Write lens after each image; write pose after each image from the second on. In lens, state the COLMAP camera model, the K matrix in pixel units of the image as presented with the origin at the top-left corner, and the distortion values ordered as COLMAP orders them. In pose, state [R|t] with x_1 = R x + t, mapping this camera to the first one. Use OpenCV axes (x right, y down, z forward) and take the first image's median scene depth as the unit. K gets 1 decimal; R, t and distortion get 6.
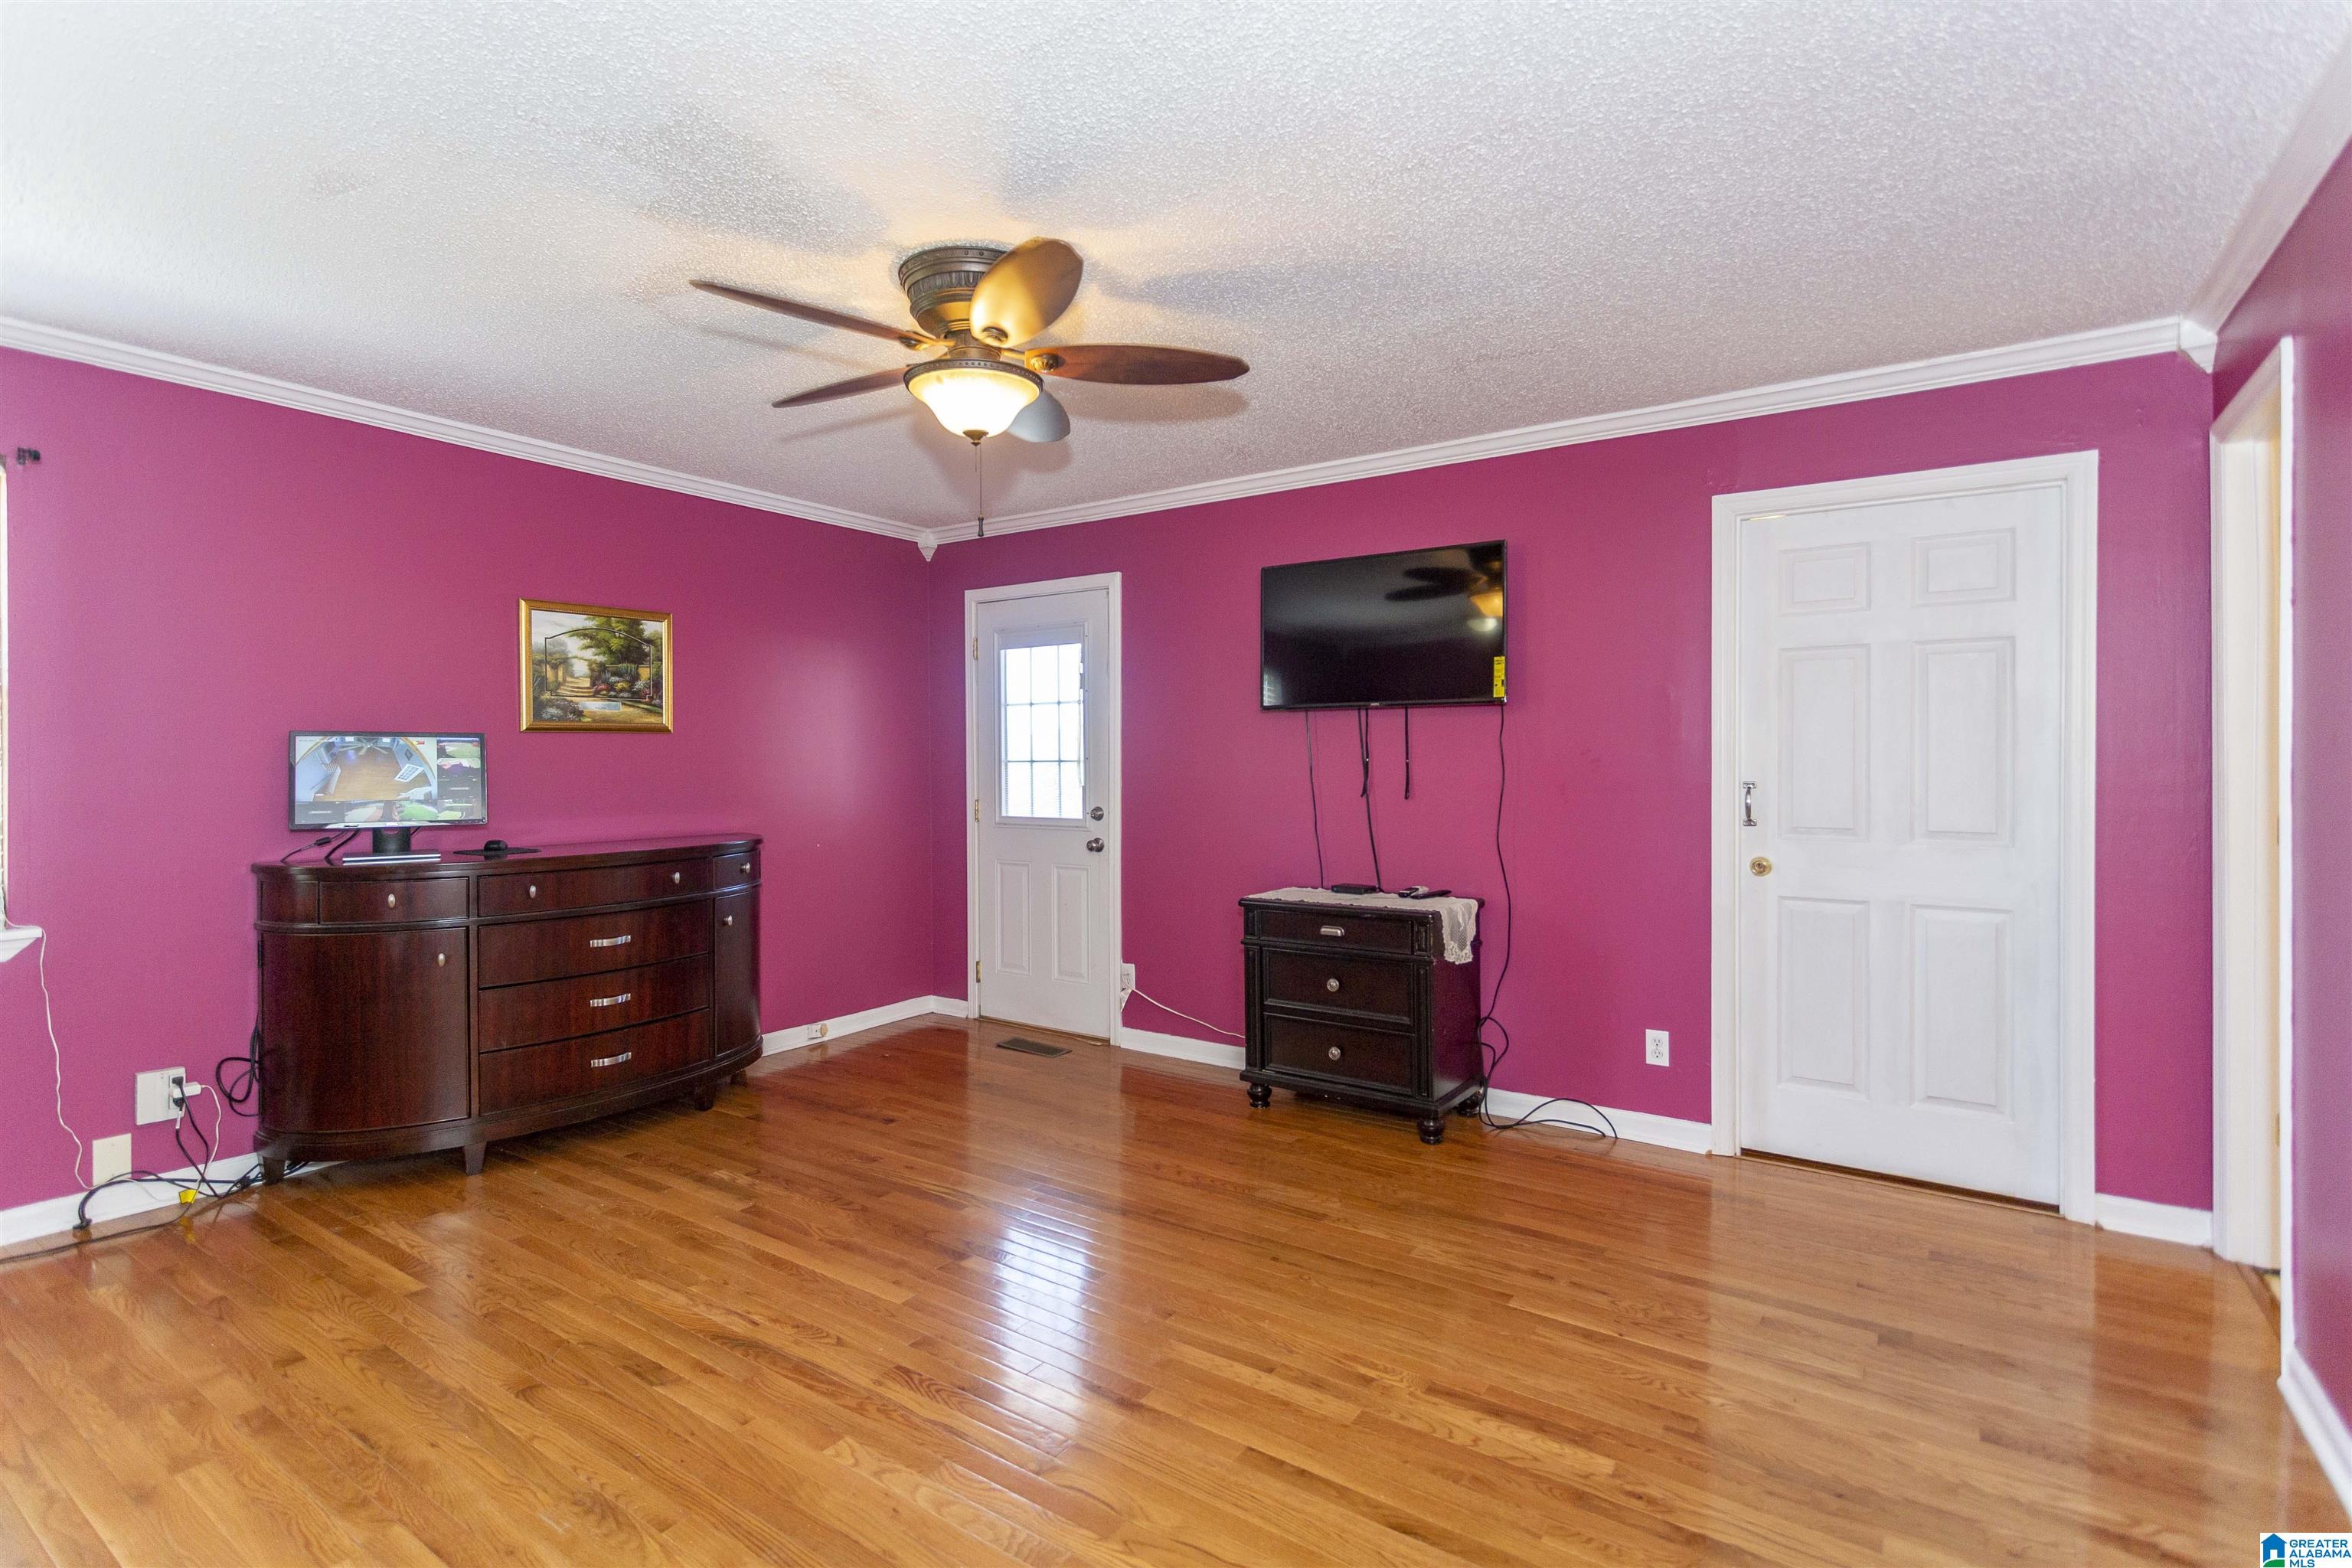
lens RADIAL K [[1118.8, 0, 1163.6], [0, 1118.8, 760.6], [0, 0, 1]] dist [-0.000097, 0.000830]
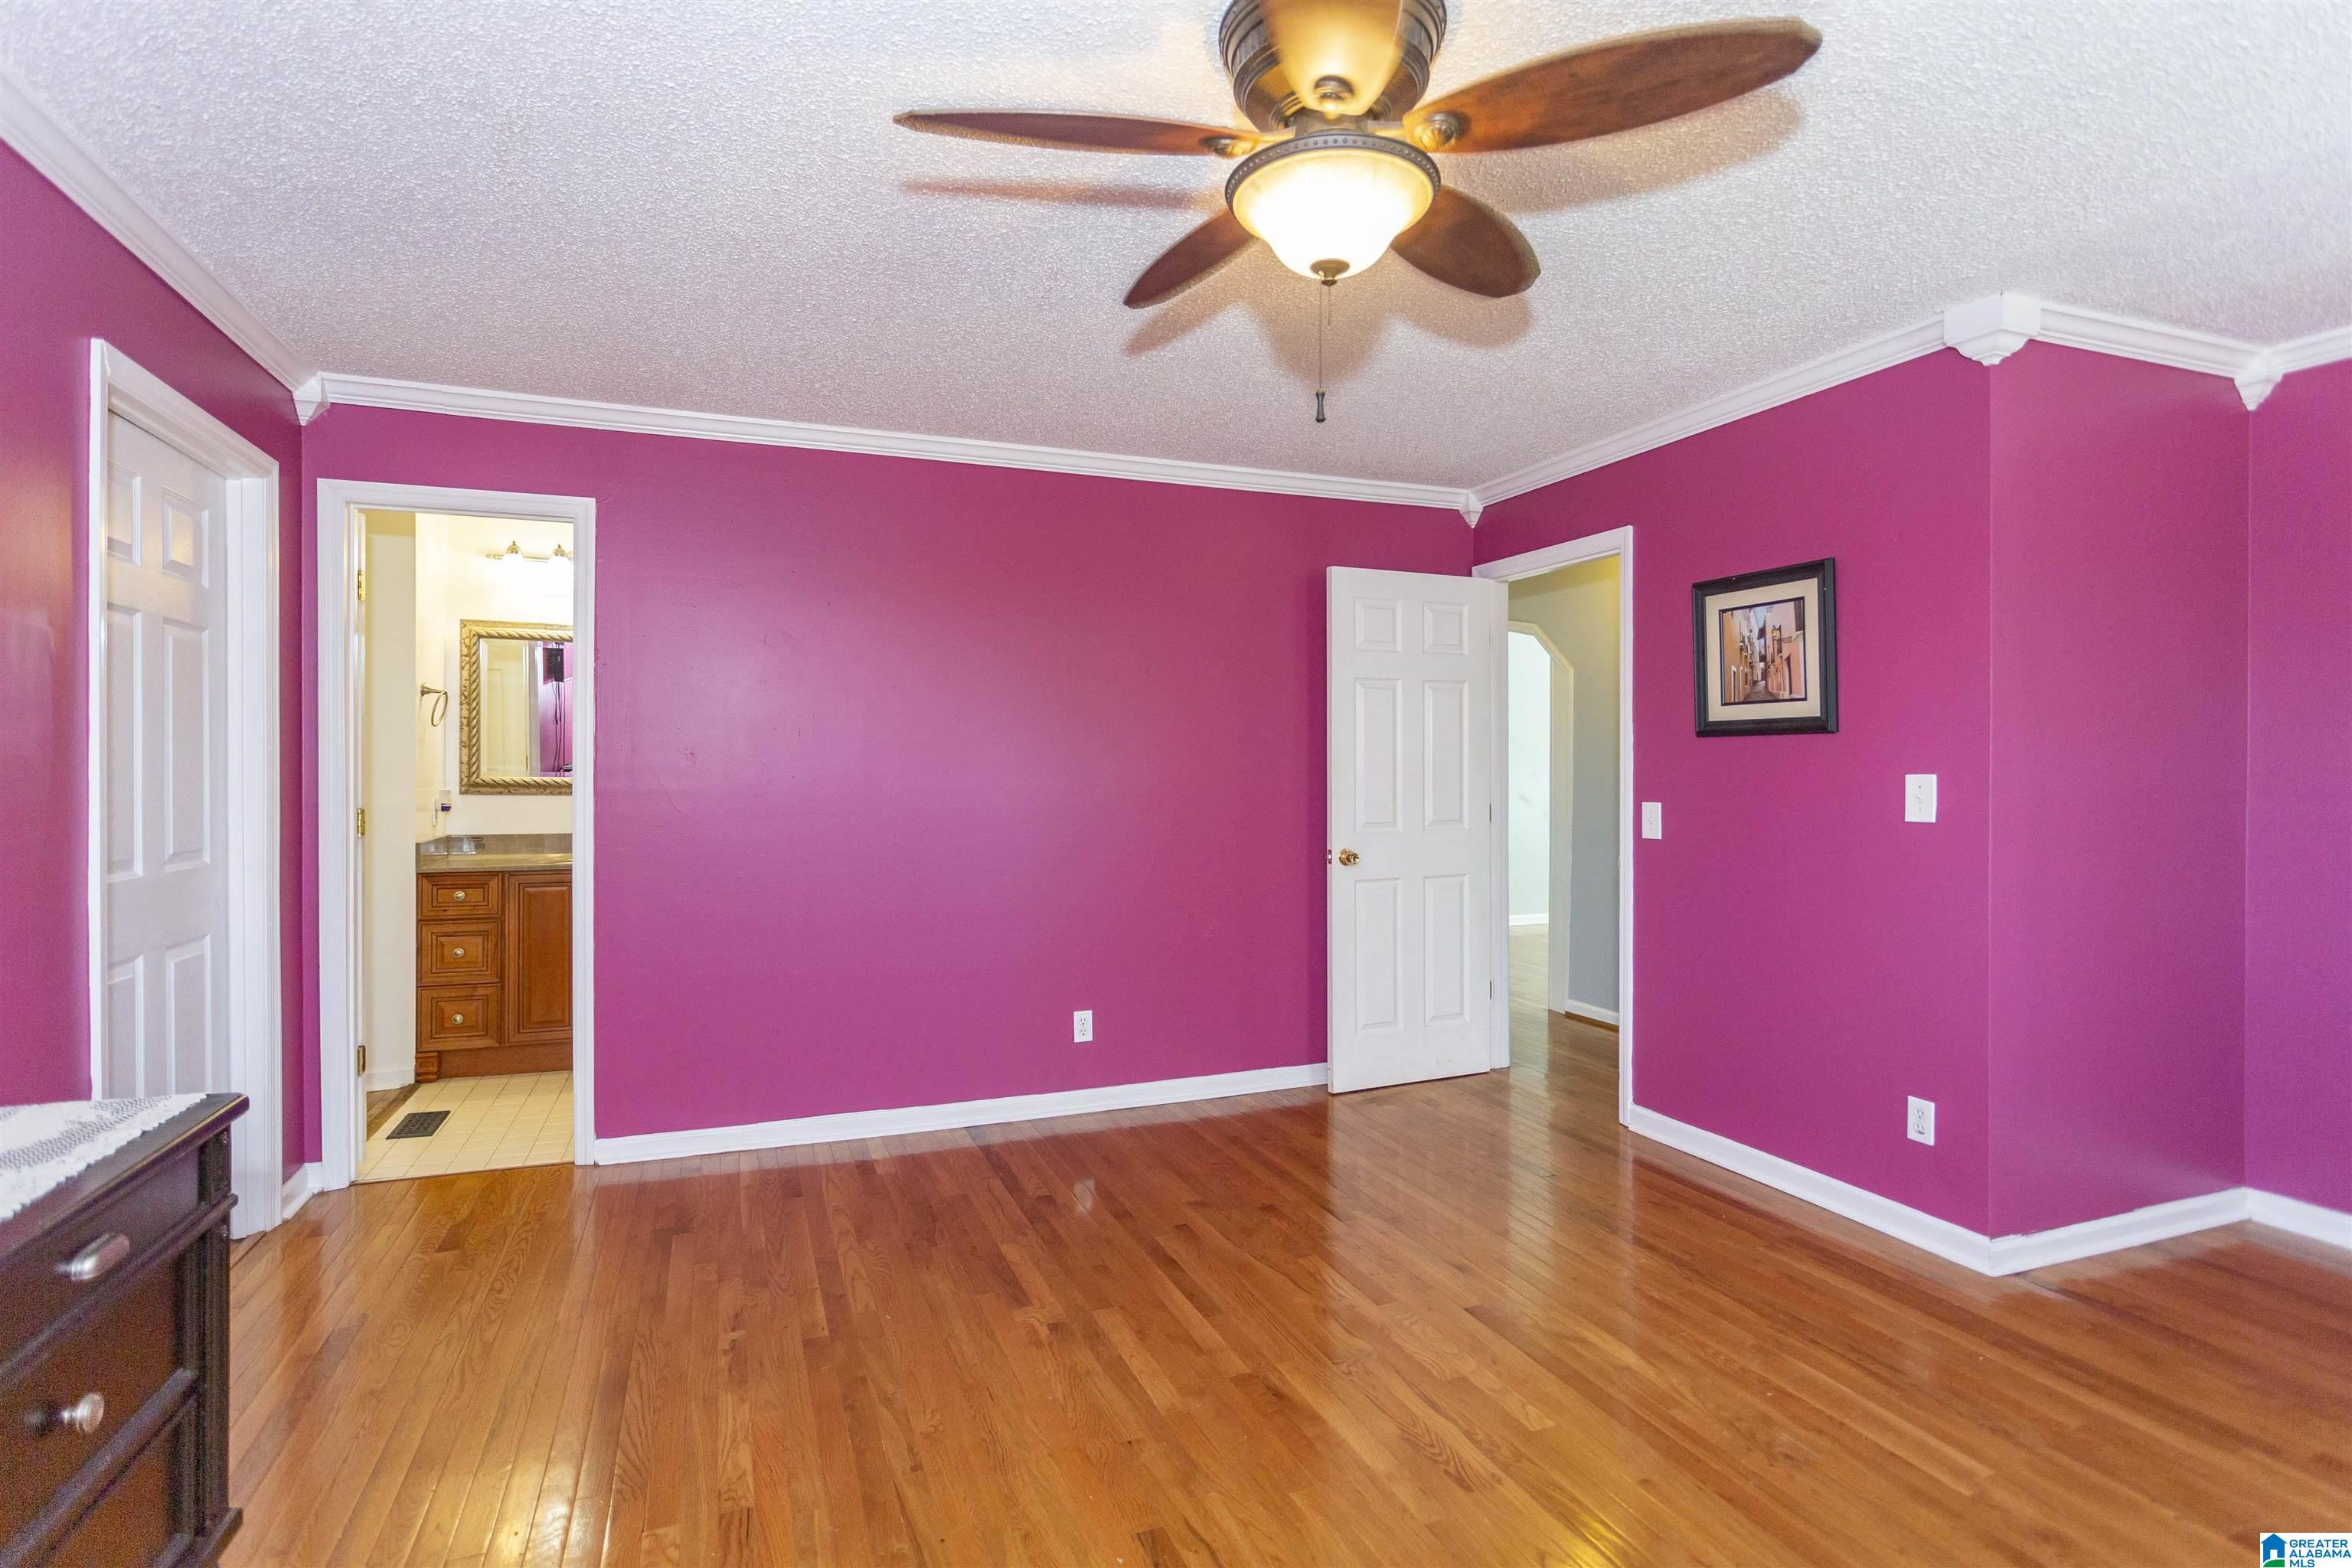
lens RADIAL K [[1140.8, 0, 1180.6], [0, 1140.8, 756.5], [0, 0, 1]] dist [-0.003249, -0.000479]
pose [[-0.828618, -0.000027, 0.559814, -0.347346], [-0.006062, 0.999942, -0.008926, 0.004683], [-0.559781, -0.010790, -0.828570, 1.189992]]
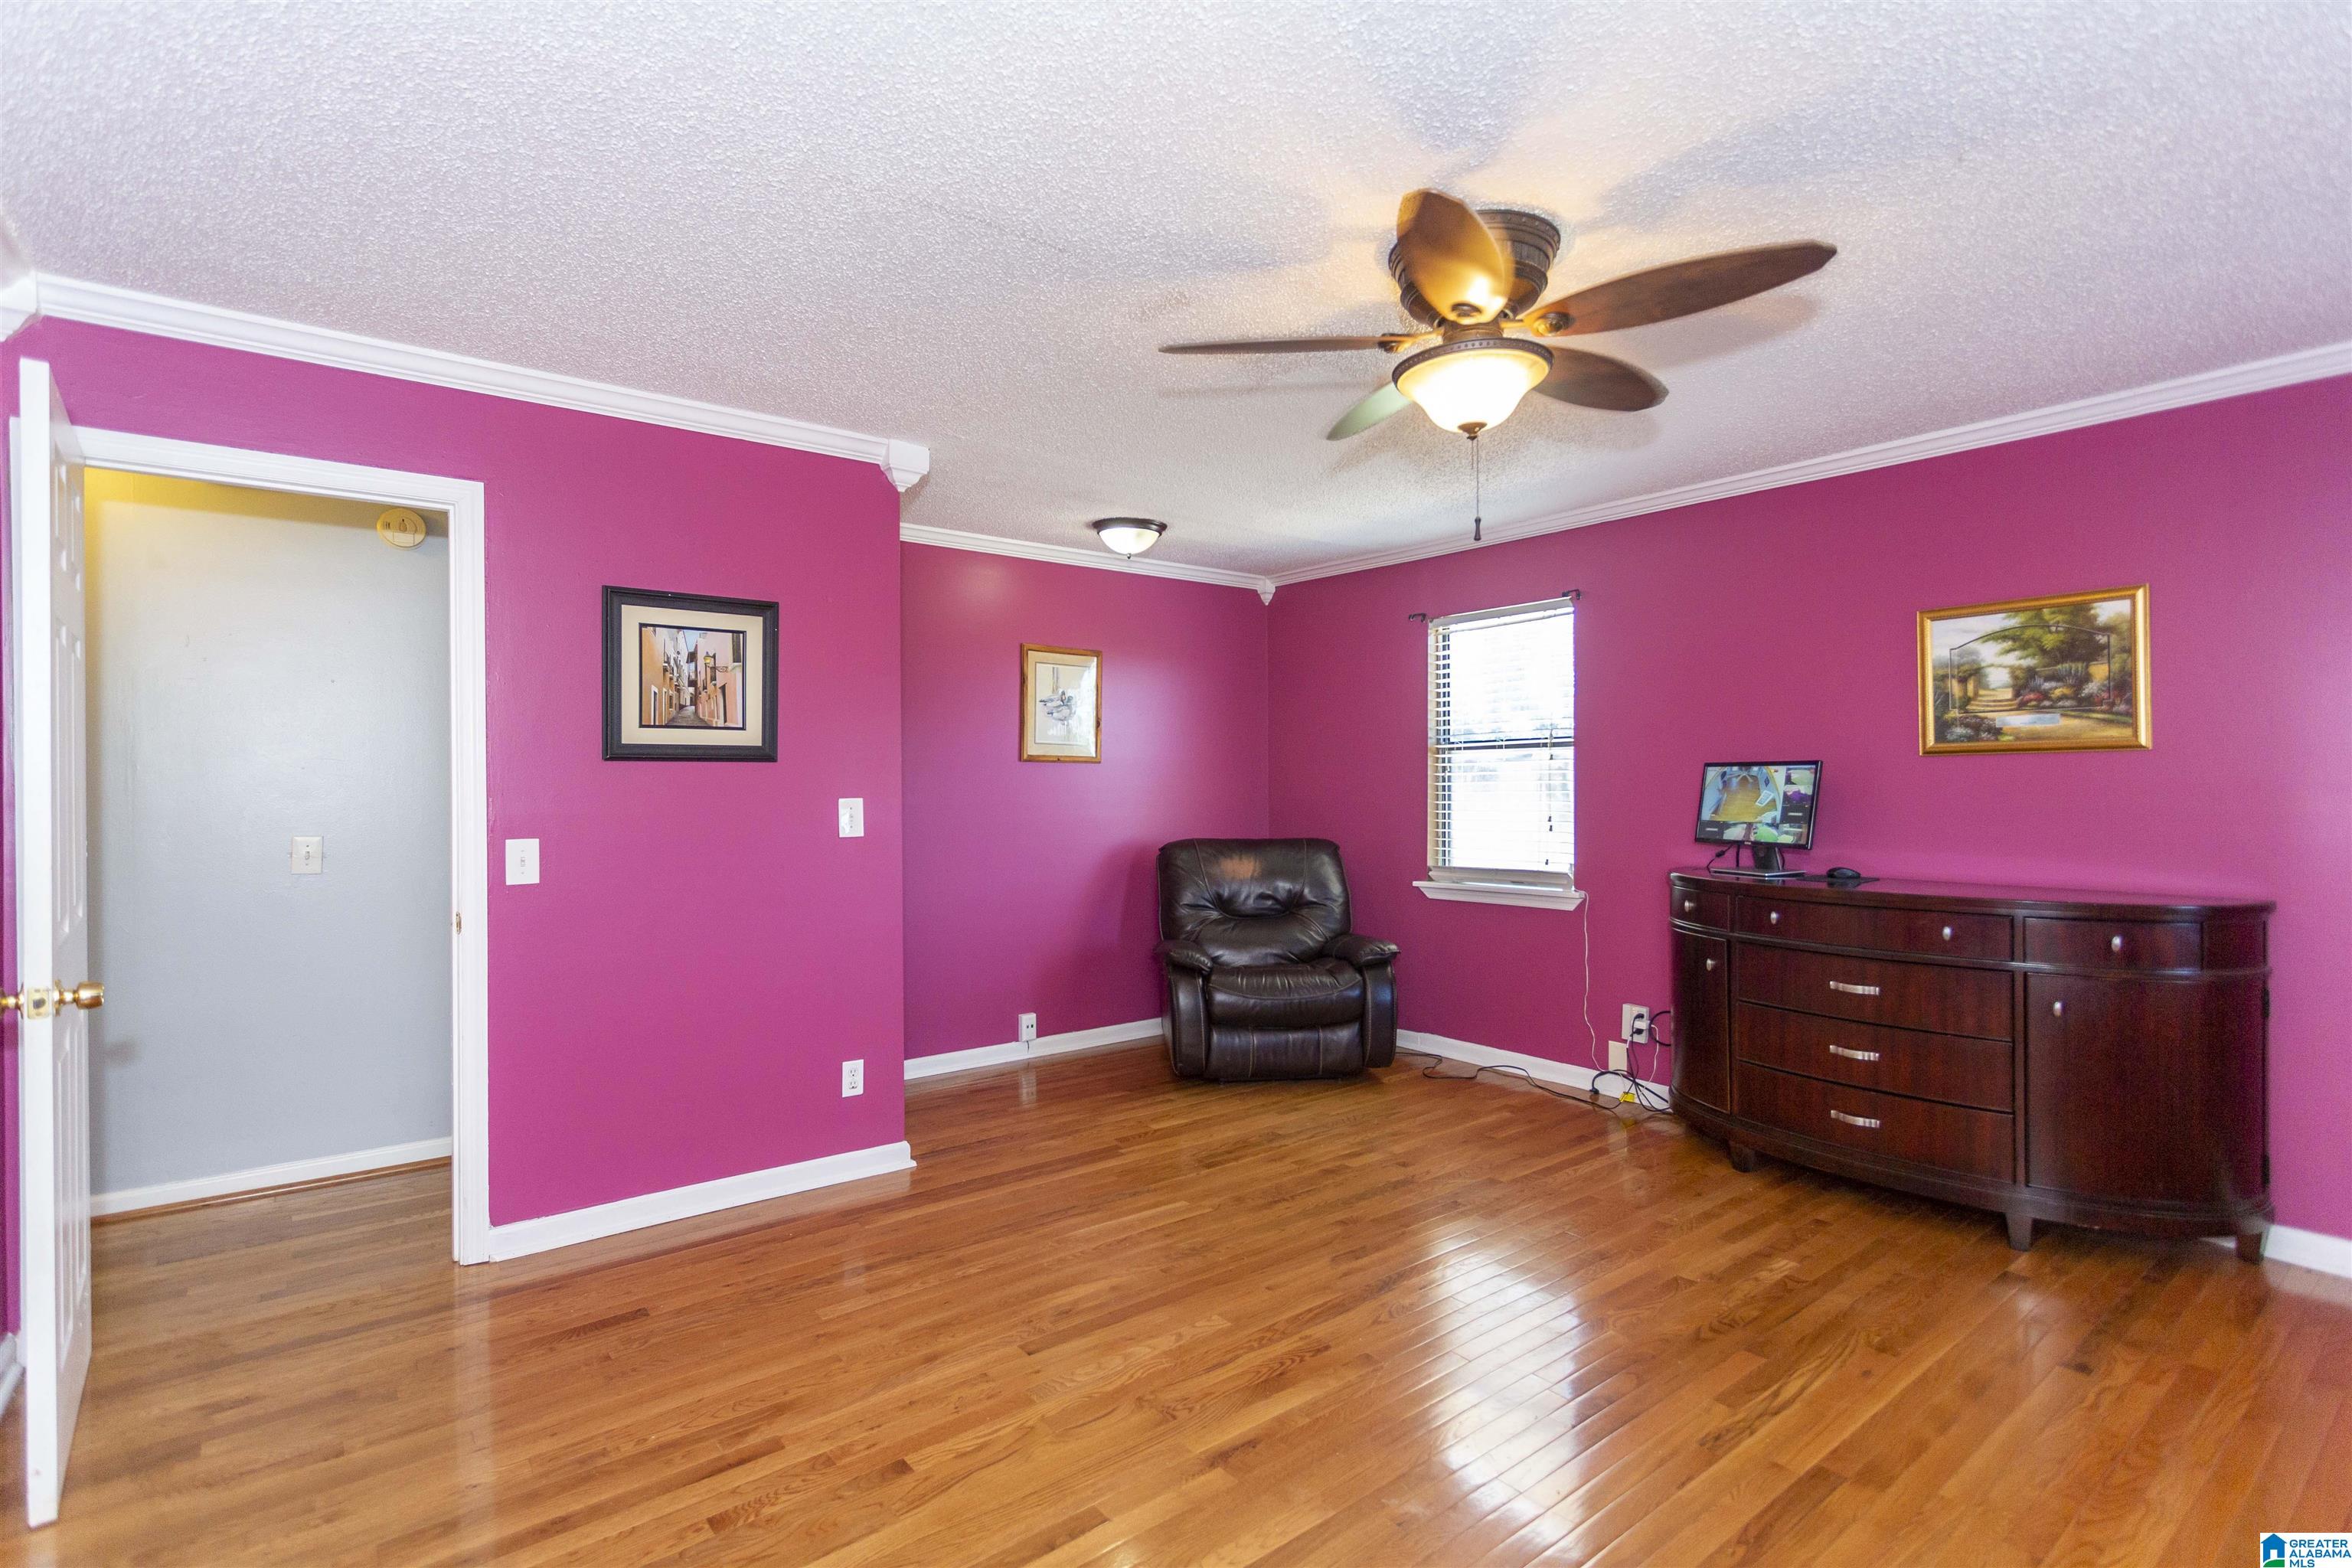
lens RADIAL K [[1111.2, 0, 1176.0], [0, 1111.2, 784.0], [0, 0, 1]] dist [0.003115, 0.000471]
pose [[-0.309728, 0.001415, -0.950824, 0.546795], [0.003153, 0.999995, 0.000461, -0.005496], [0.950820, -0.002855, -0.309731, 0.780191]]
